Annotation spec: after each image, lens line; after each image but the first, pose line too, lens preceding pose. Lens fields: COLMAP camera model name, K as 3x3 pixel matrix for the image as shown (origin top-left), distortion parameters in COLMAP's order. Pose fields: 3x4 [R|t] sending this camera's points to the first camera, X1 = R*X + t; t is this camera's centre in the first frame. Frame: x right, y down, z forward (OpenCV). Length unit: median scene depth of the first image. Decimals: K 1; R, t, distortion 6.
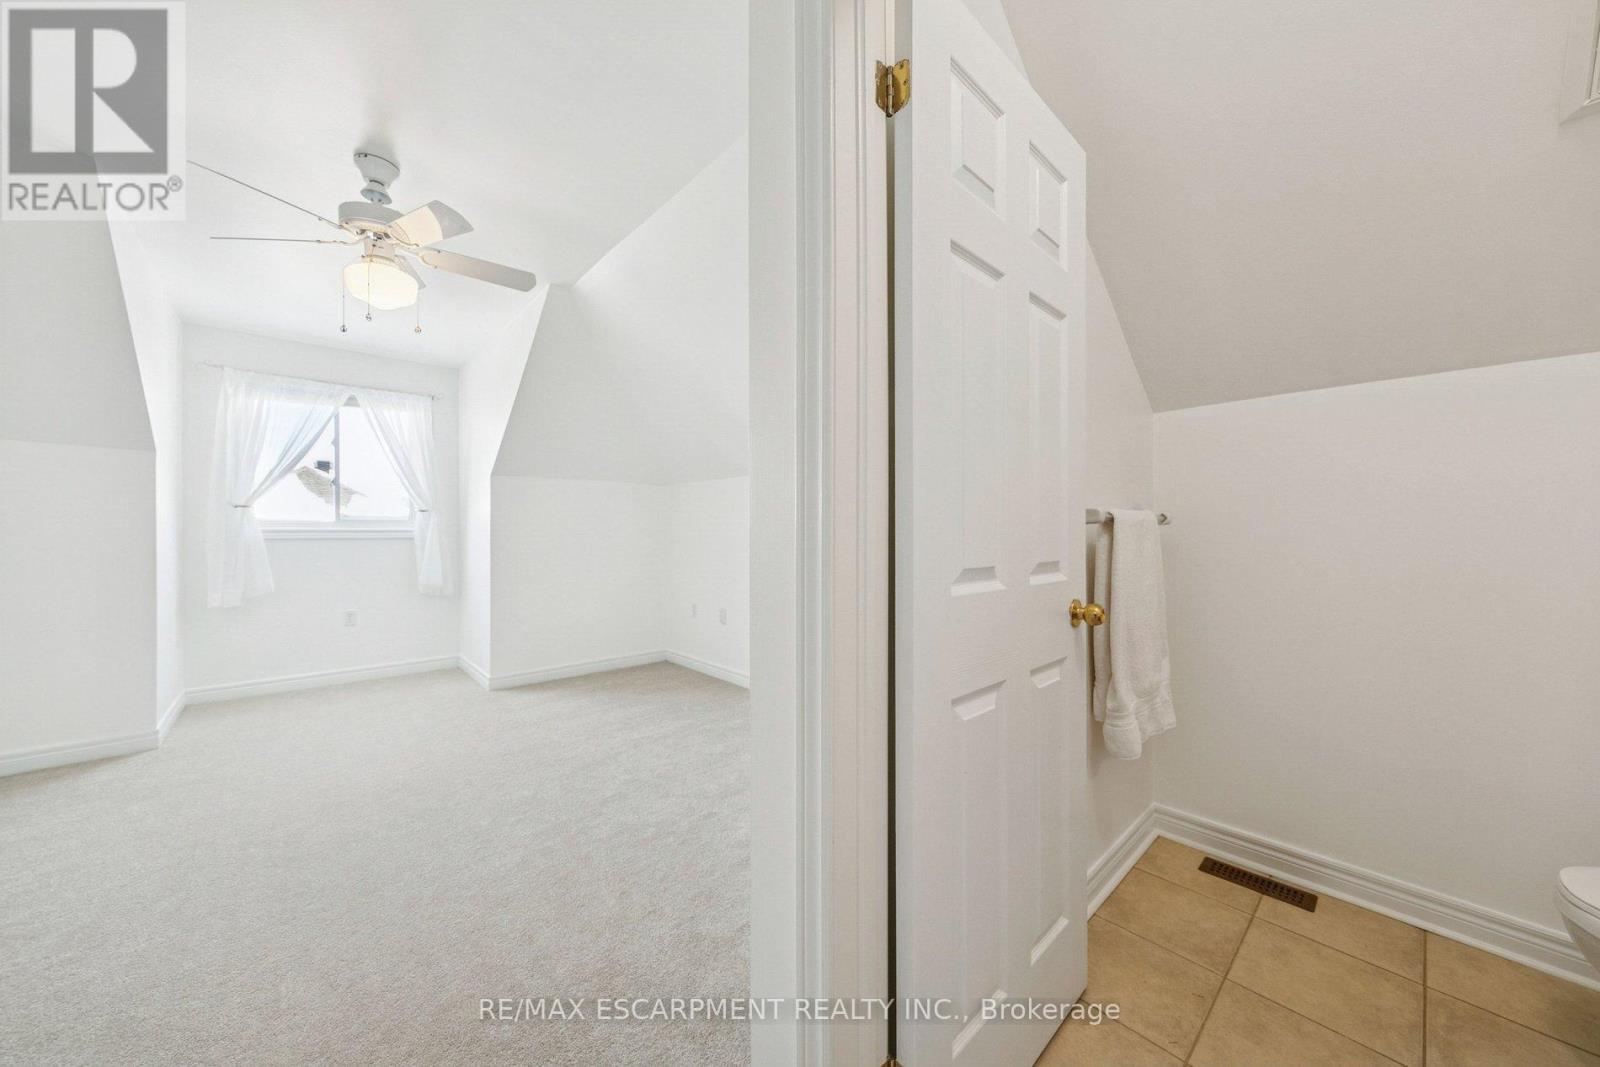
lens RADIAL K [[568.0, 0, 801.6], [0, 568.0, 537.7], [0, 0, 1]] dist [0.003385, -0.000492]
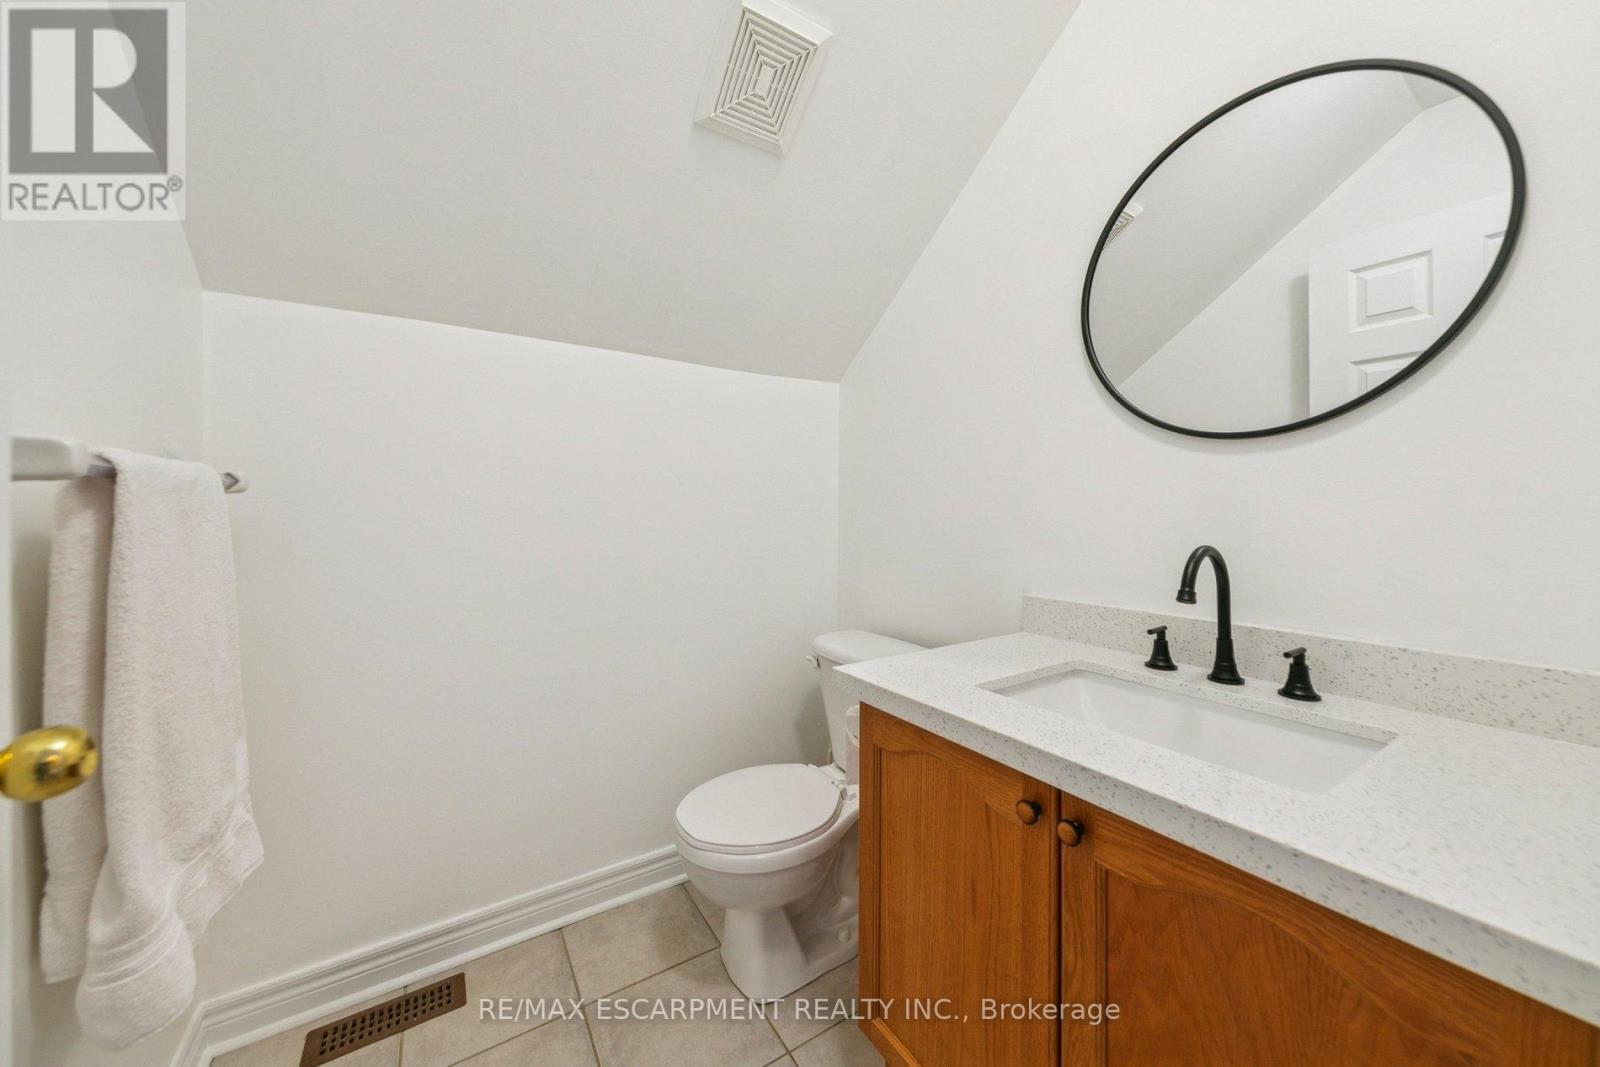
lens RADIAL K [[568.0, 0, 806.3], [0, 568.0, 506.9], [0, 0, 1]] dist [0.003385, -0.000492]
pose [[0.161791, 0.004789, 0.986813, 0.218144], [0.005084, 0.999971, -0.005686, -0.003577], [-0.986812, 0.005937, 0.161762, 0.430843]]
